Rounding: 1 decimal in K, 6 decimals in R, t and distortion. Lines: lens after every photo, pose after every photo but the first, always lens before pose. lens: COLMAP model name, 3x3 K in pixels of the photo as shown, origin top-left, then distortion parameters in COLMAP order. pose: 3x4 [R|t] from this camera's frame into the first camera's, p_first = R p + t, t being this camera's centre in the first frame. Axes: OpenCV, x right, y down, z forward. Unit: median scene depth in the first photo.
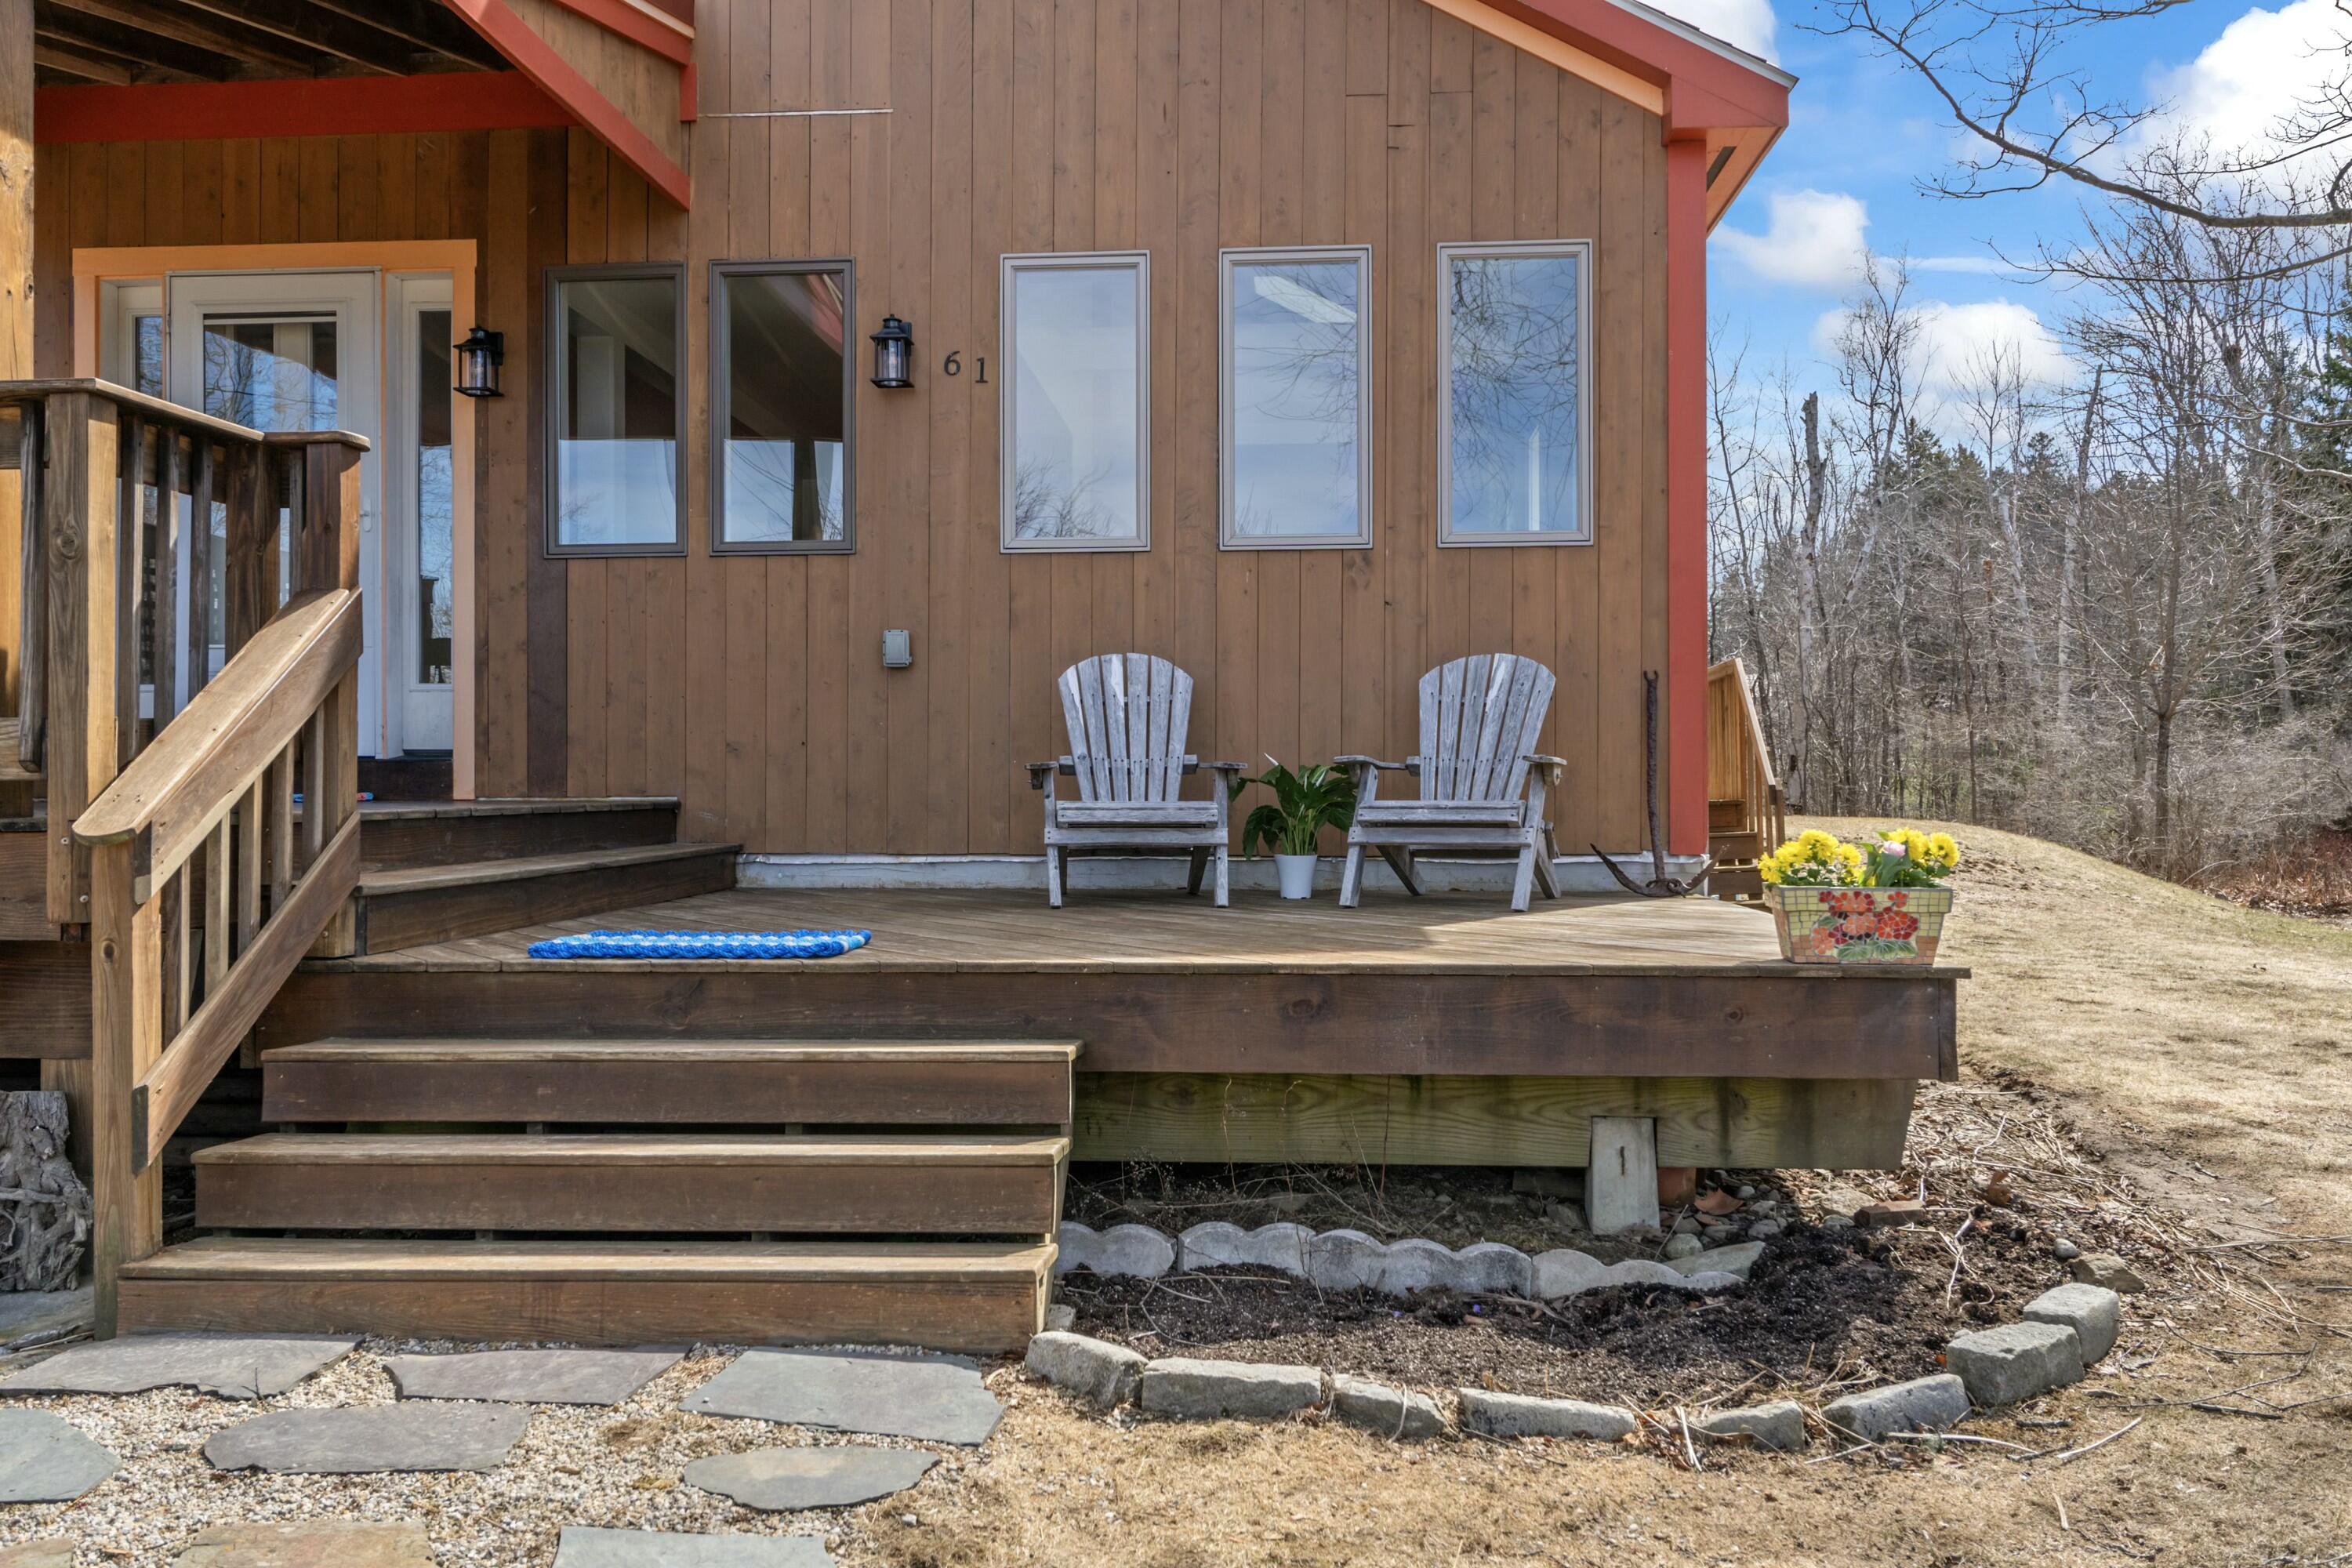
lens RADIAL K [[1827.8, 0, 1176.0], [0, 1827.8, 784.0], [0, 0, 1]] dist [-0.000697, -0.000187]
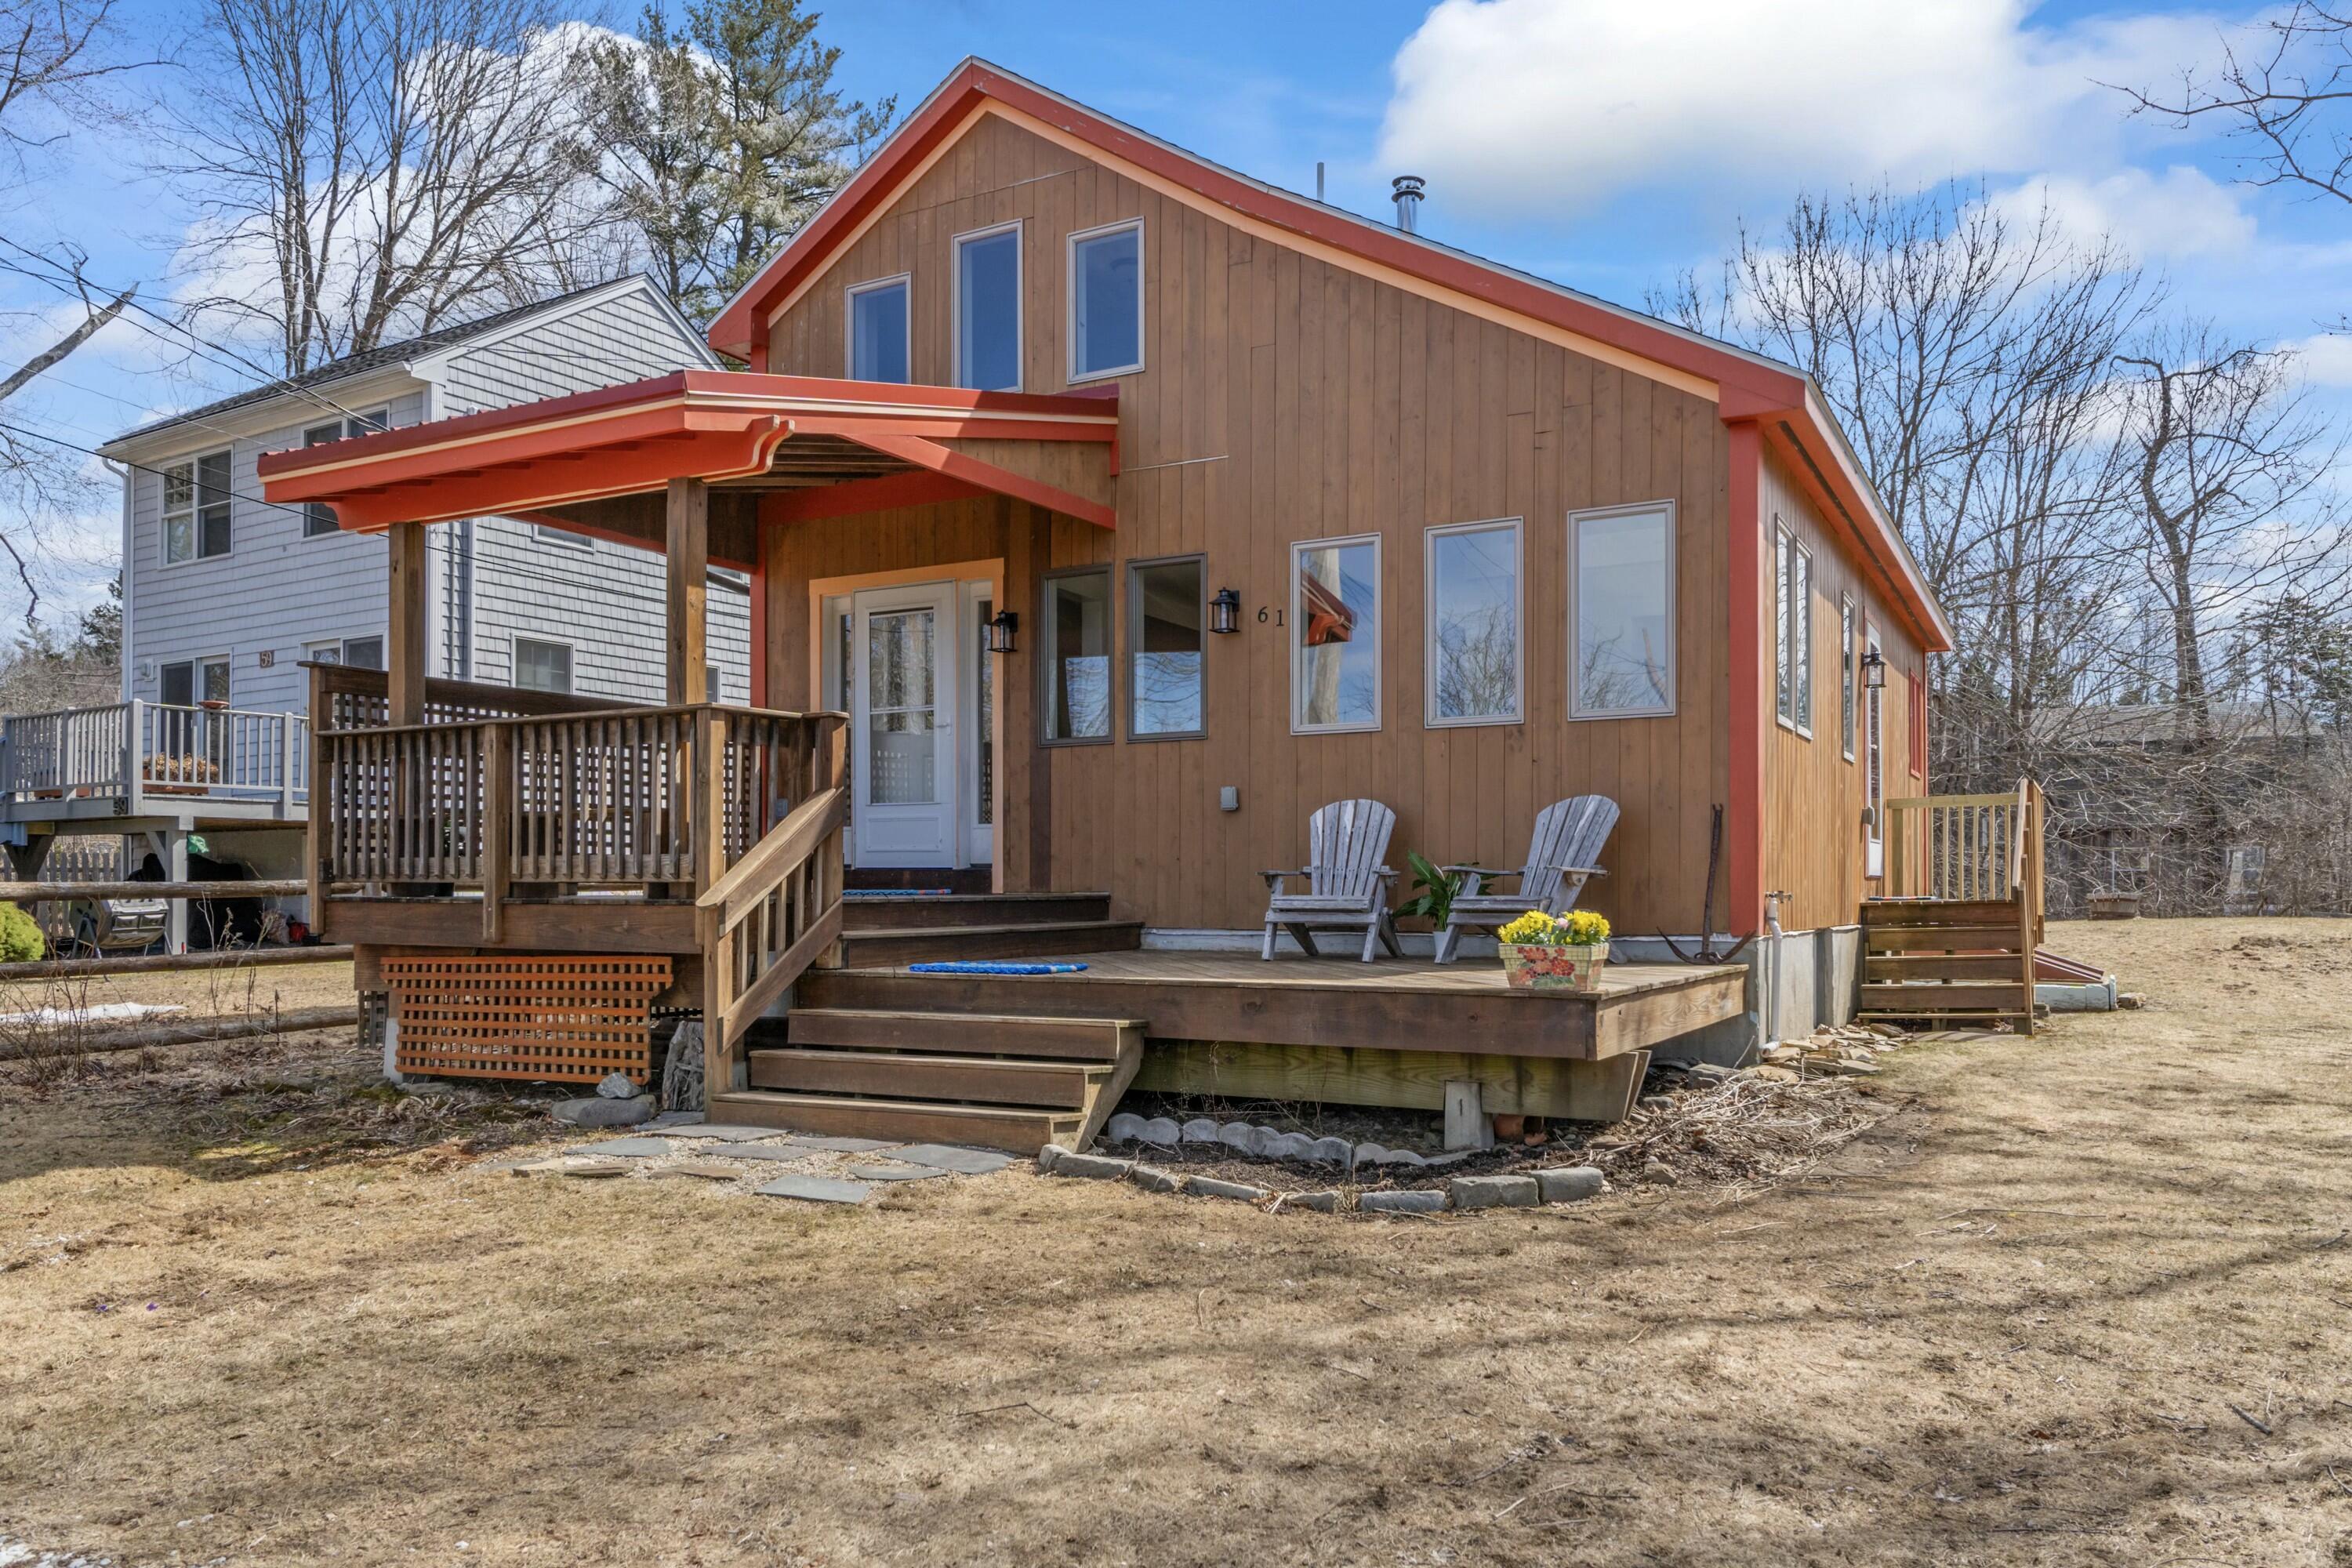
lens RADIAL K [[1647.7, 0, 1165.5], [0, 1647.7, 884.2], [0, 0, 1]] dist [-0.000961, -0.004005]
pose [[0.906251, 0.001238, -0.422738, 0.407837], [-0.001618, 0.999999, -0.000540, 0.000559], [0.422737, 0.001173, 0.906252, -0.316598]]
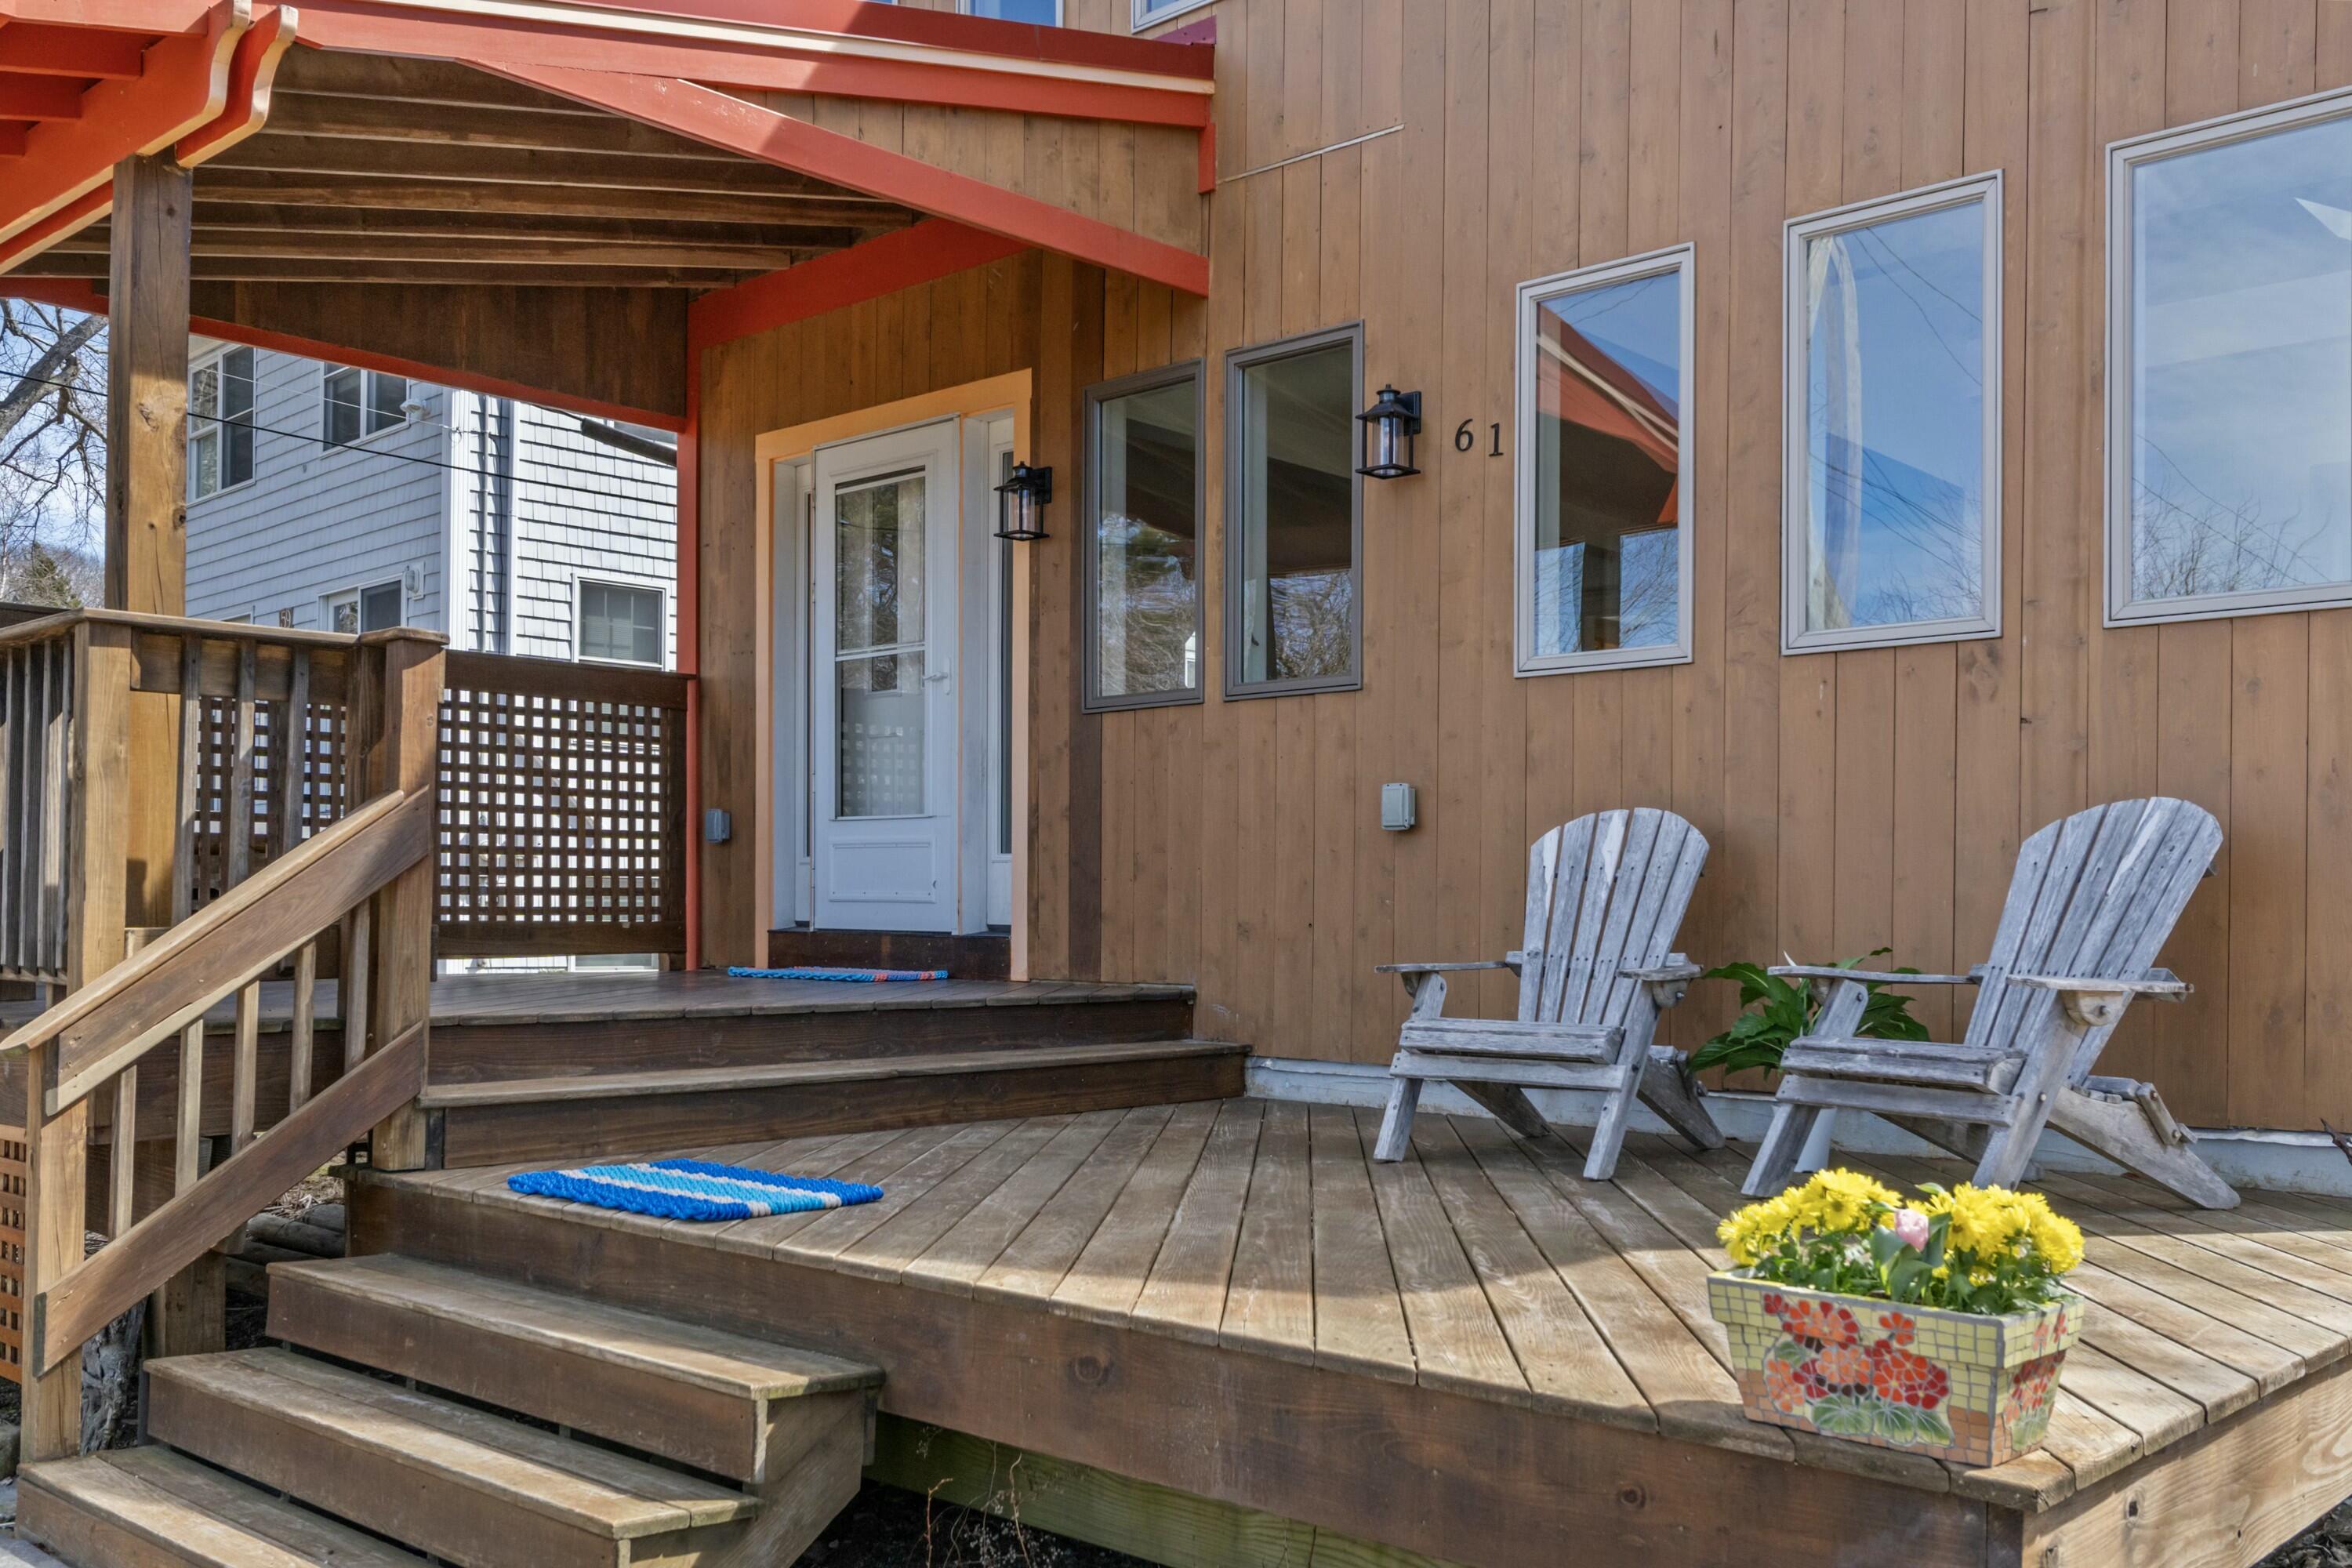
lens RADIAL K [[2092.8, 0, 1181.9], [0, 2092.8, 902.4], [0, 0, 1]] dist [-0.000593, -0.000696]
pose [[0.784420, 0.005228, -0.620209, 0.342941], [-0.009905, 0.999943, -0.004098, -0.028951], [0.620151, 0.009358, 0.784426, 0.240747]]
